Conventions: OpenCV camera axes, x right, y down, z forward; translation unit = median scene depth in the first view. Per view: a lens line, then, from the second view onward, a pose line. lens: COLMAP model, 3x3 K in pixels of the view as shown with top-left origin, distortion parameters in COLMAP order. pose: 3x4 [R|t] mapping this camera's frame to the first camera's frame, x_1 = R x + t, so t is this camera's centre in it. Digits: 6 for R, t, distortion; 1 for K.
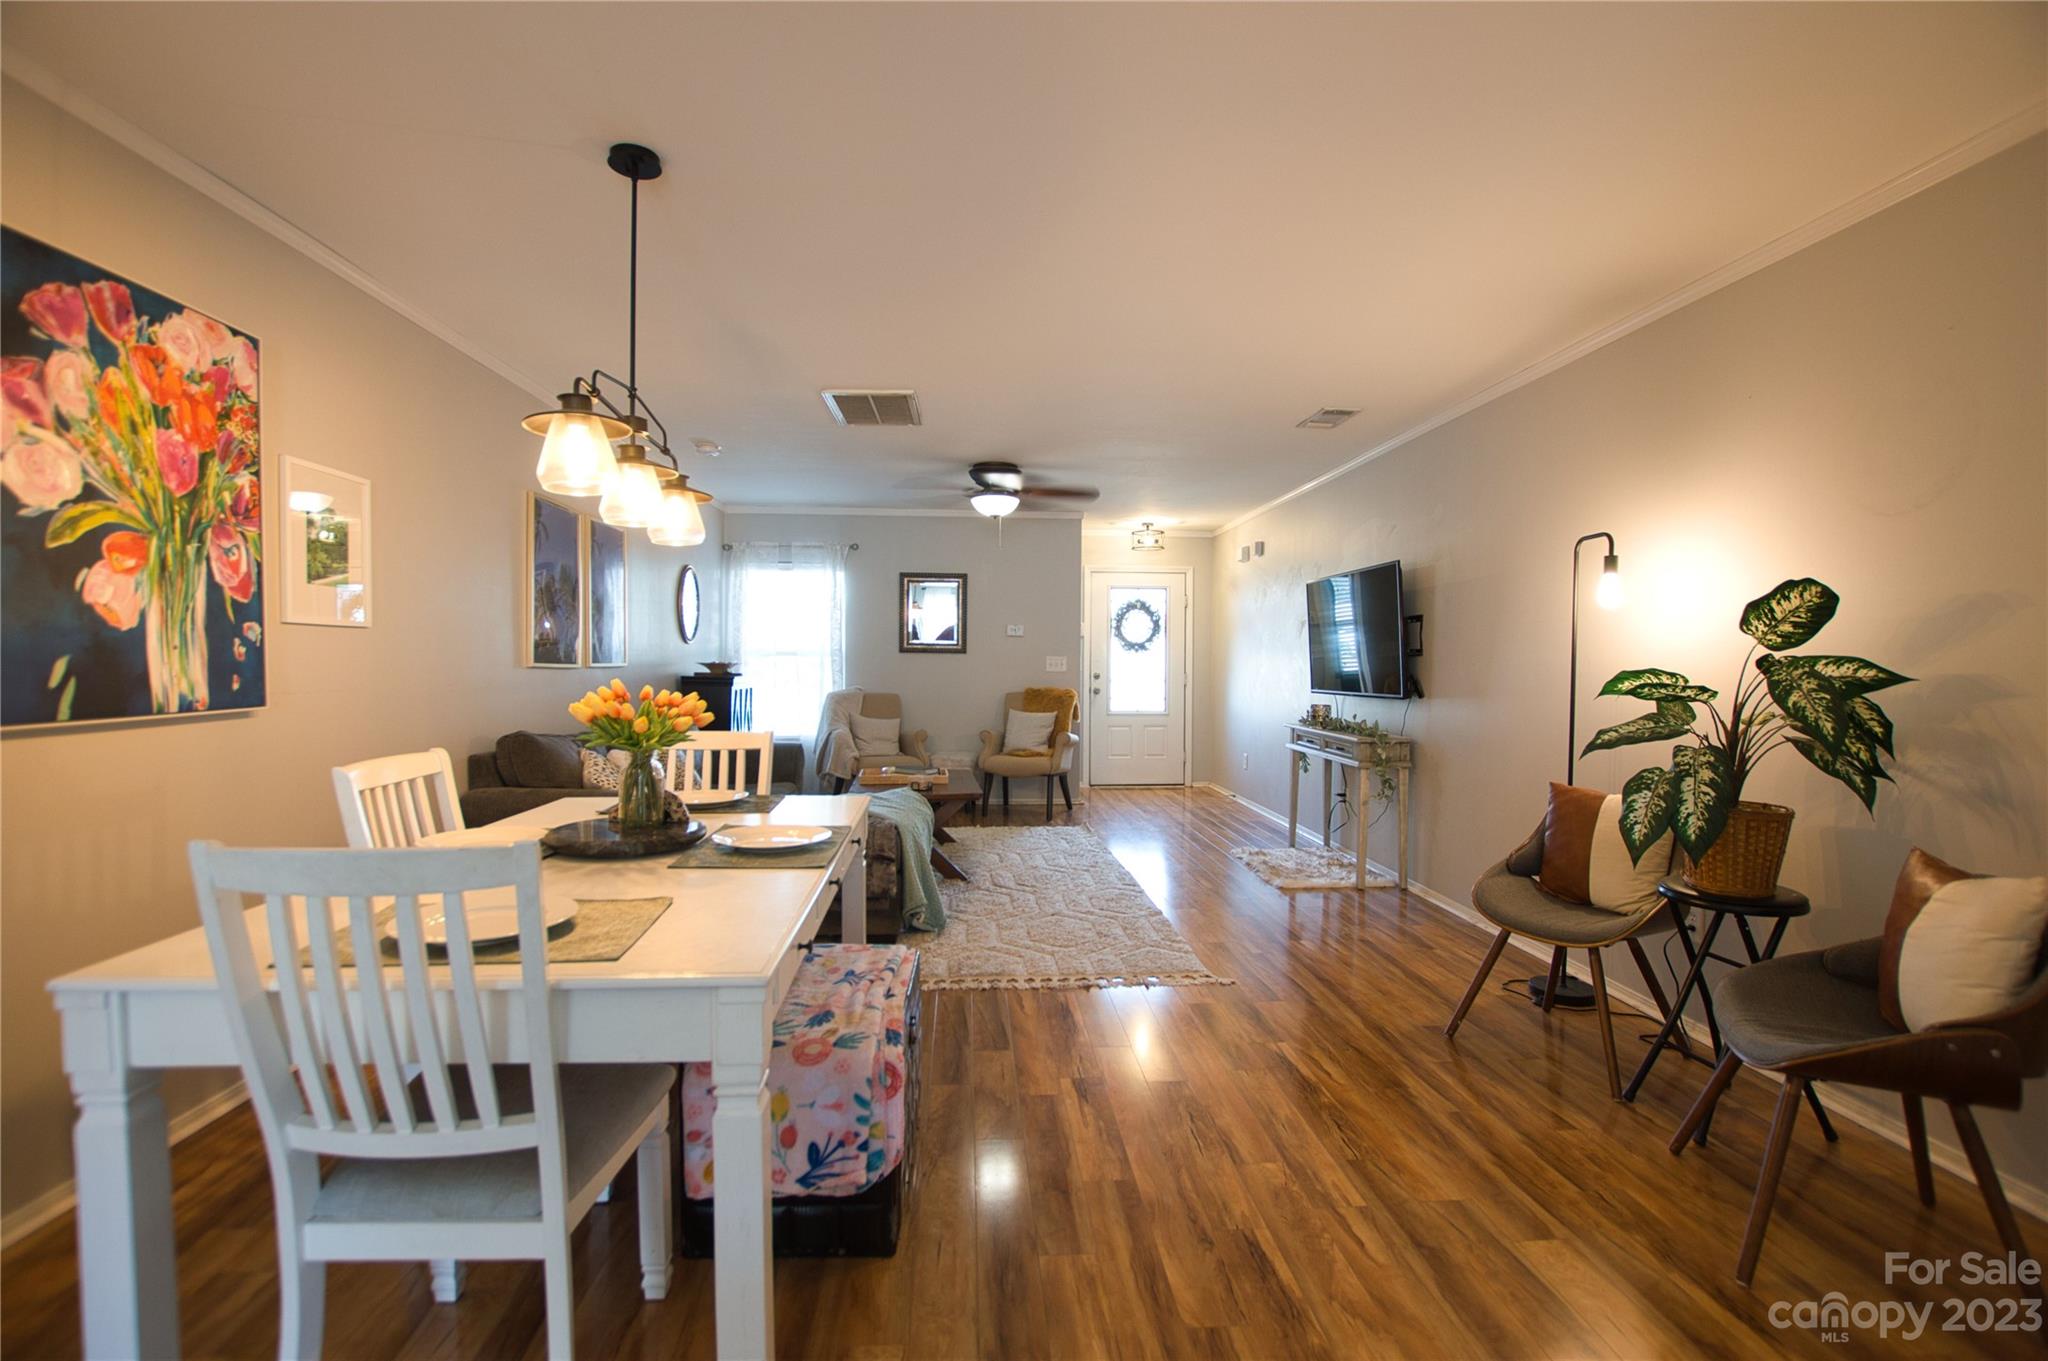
lens RADIAL K [[917.8, 0, 1021.0], [0, 917.8, 684.0], [0, 0, 1]] dist [-0.002355, -0.000198]
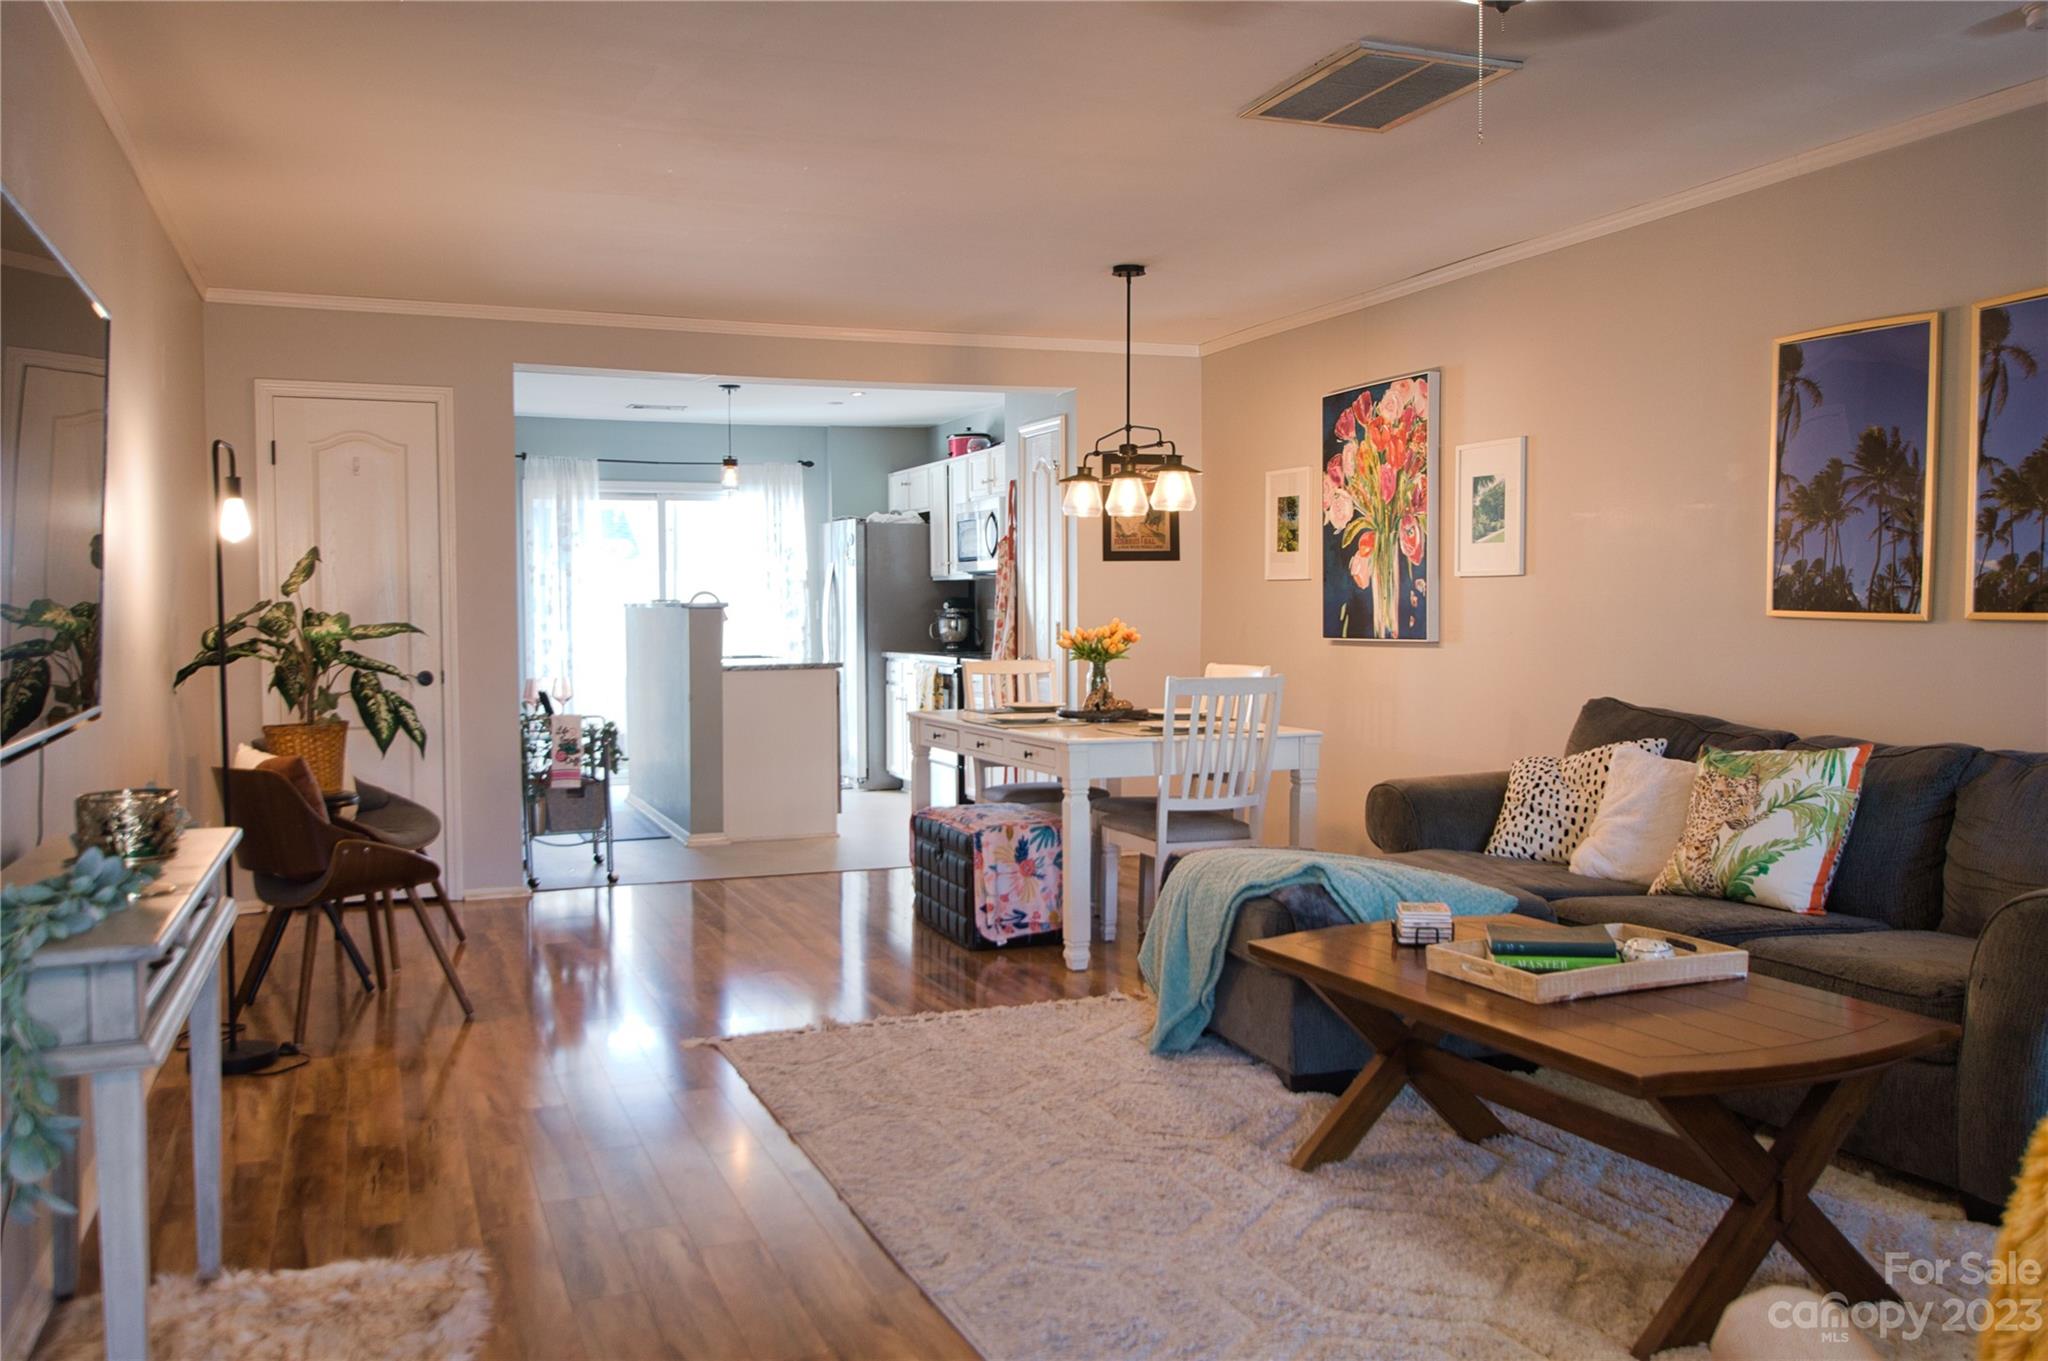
lens RADIAL K [[1694.5, 0, 1032.6], [0, 1694.5, 676.4], [0, 0, 1]] dist [0.015556, 0.016083]
pose [[-0.951620, 0.015143, -0.306905, 0.582495], [-0.005882, 0.997704, 0.067465, -0.100261], [0.307222, 0.066007, -0.949346, 3.643779]]
